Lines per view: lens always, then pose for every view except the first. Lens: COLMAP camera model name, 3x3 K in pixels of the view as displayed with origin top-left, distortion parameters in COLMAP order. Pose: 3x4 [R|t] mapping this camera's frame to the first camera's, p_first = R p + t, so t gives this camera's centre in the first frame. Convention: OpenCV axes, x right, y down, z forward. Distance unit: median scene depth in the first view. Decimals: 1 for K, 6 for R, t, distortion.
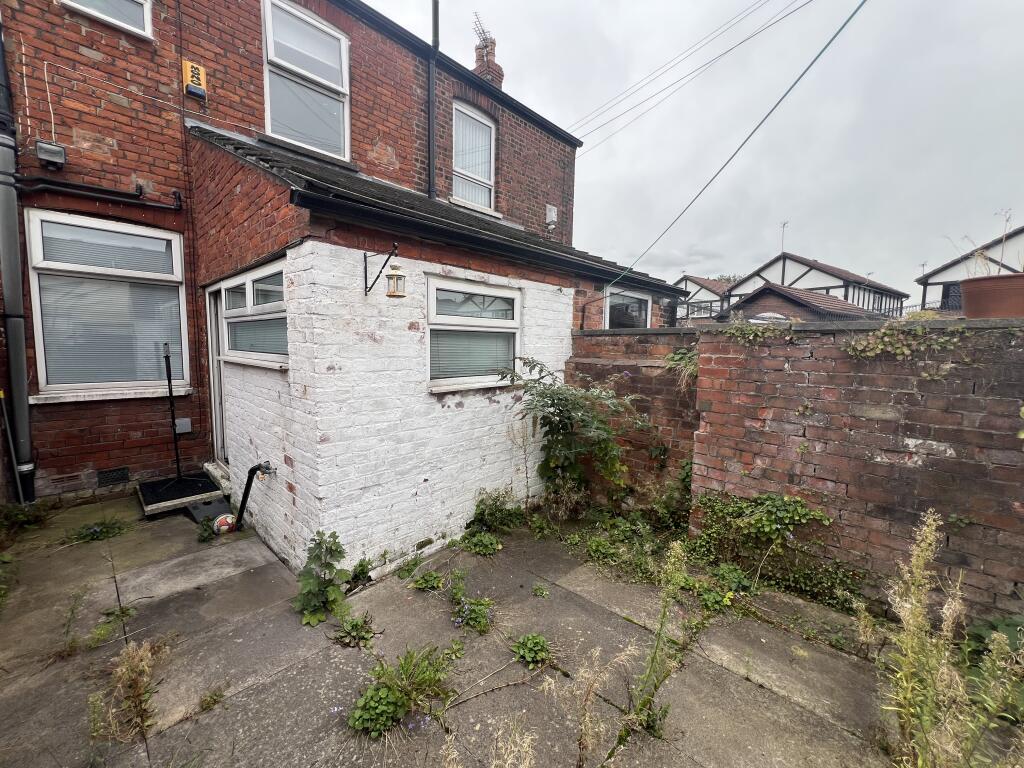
lens RADIAL K [[411.3, 0, 509.4], [0, 411.3, 382.8], [0, 0, 1]] dist [0.000070, -0.000184]
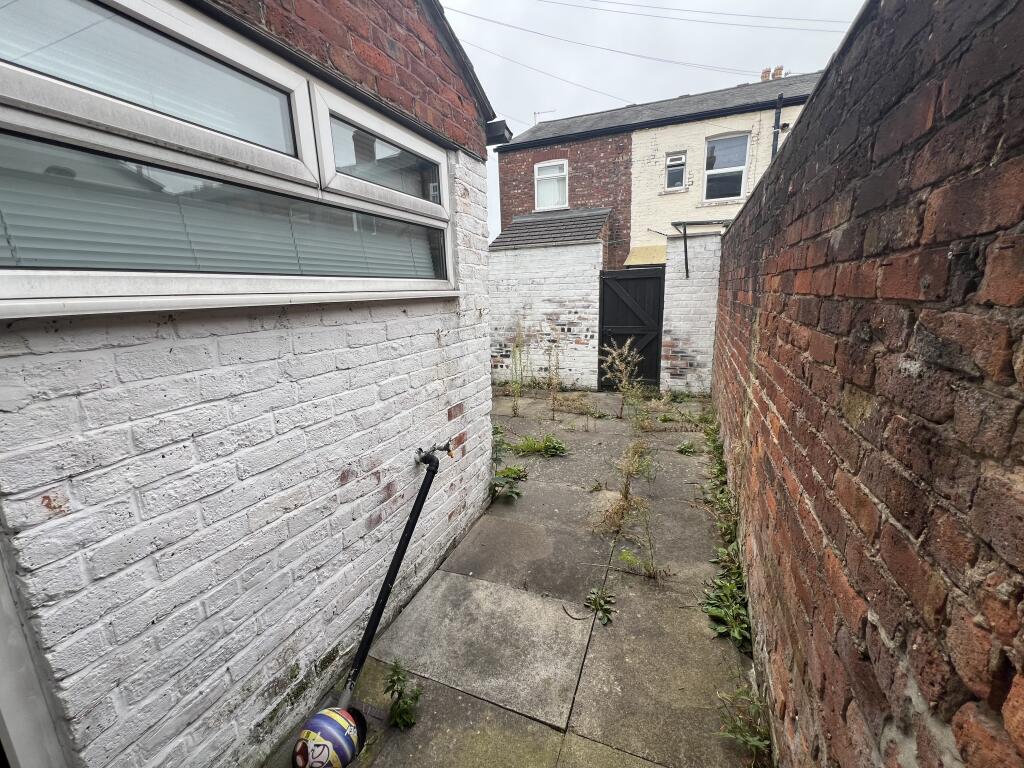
lens RADIAL K [[411.3, 0, 509.4], [0, 411.3, 382.8], [0, 0, 1]] dist [0.000070, -0.000184]
pose [[-0.360637, -0.205955, 0.909683, -1.387396], [0.109606, 0.959200, 0.260618, -0.071105], [-0.926244, 0.193695, -0.323349, 1.220247]]
